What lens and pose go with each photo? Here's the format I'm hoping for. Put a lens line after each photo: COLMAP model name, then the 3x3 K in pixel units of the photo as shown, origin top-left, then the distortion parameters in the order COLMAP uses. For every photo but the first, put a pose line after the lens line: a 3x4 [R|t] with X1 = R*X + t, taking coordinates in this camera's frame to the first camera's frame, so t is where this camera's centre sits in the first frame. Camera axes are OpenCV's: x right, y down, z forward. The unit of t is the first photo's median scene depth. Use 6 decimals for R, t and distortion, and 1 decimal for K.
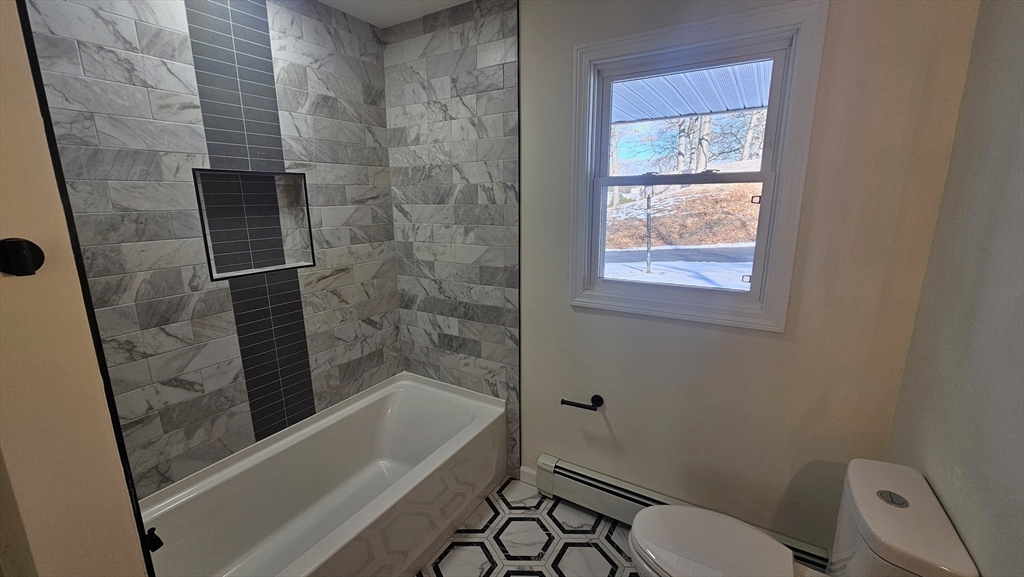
lens RADIAL K [[416.4, 0, 507.3], [0, 416.4, 292.2], [0, 0, 1]] dist [0.000367, -0.000438]
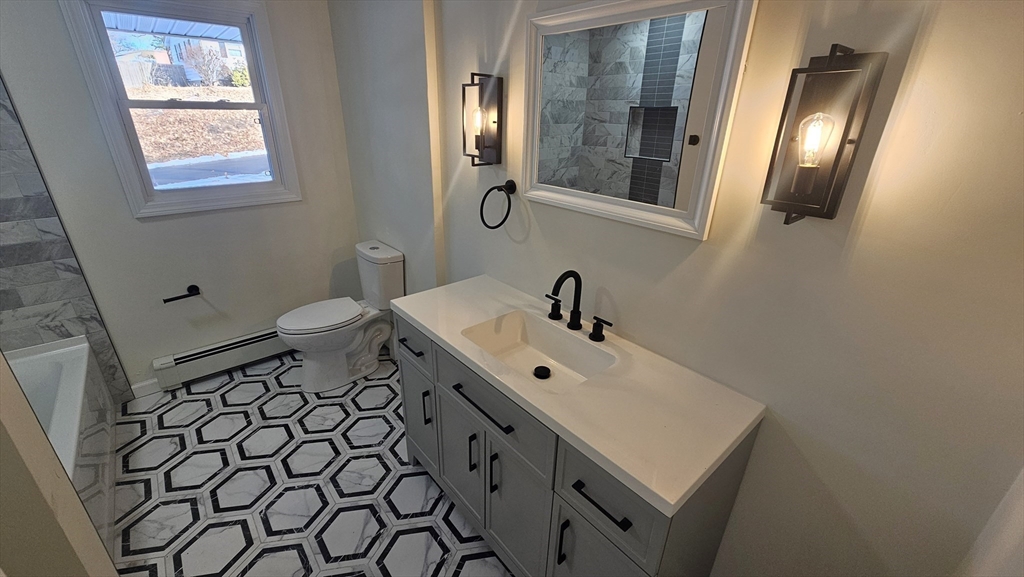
lens RADIAL K [[415.7, 0, 510.1], [0, 415.7, 293.7], [0, 0, 1]] dist [-0.000229, 0.000013]
pose [[0.310921, -0.365006, 0.877553, -0.569279], [0.193804, 0.928265, 0.317433, 0.056752], [-0.930467, 0.071377, 0.359357, -0.328782]]
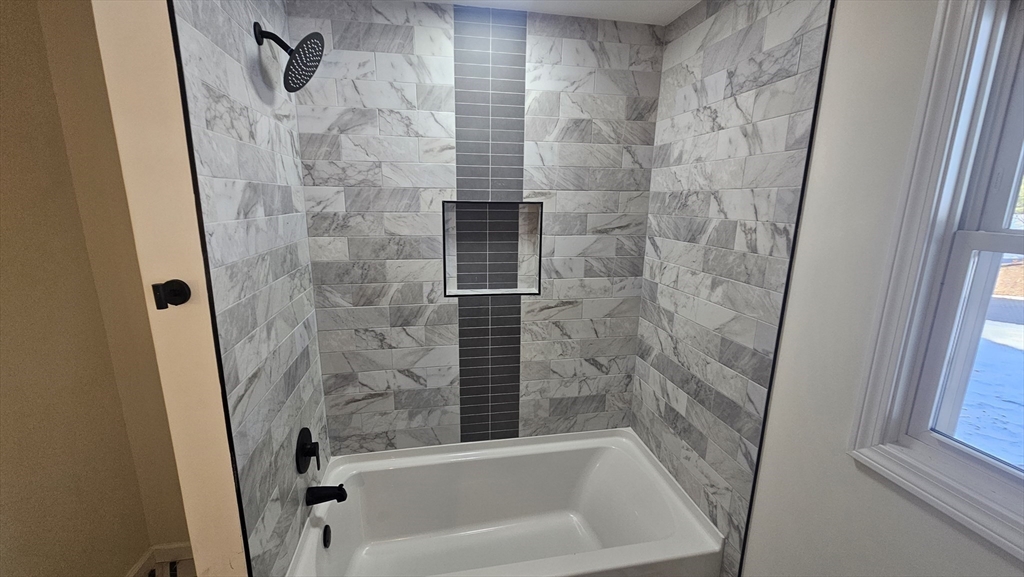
lens RADIAL K [[416.4, 0, 507.3], [0, 416.4, 292.2], [0, 0, 1]] dist [0.000367, -0.000438]
pose [[0.667689, 0.180230, -0.722294, 0.194058], [-0.184069, 0.980093, 0.074404, -0.127756], [0.721325, 0.083273, 0.687572, 0.268373]]
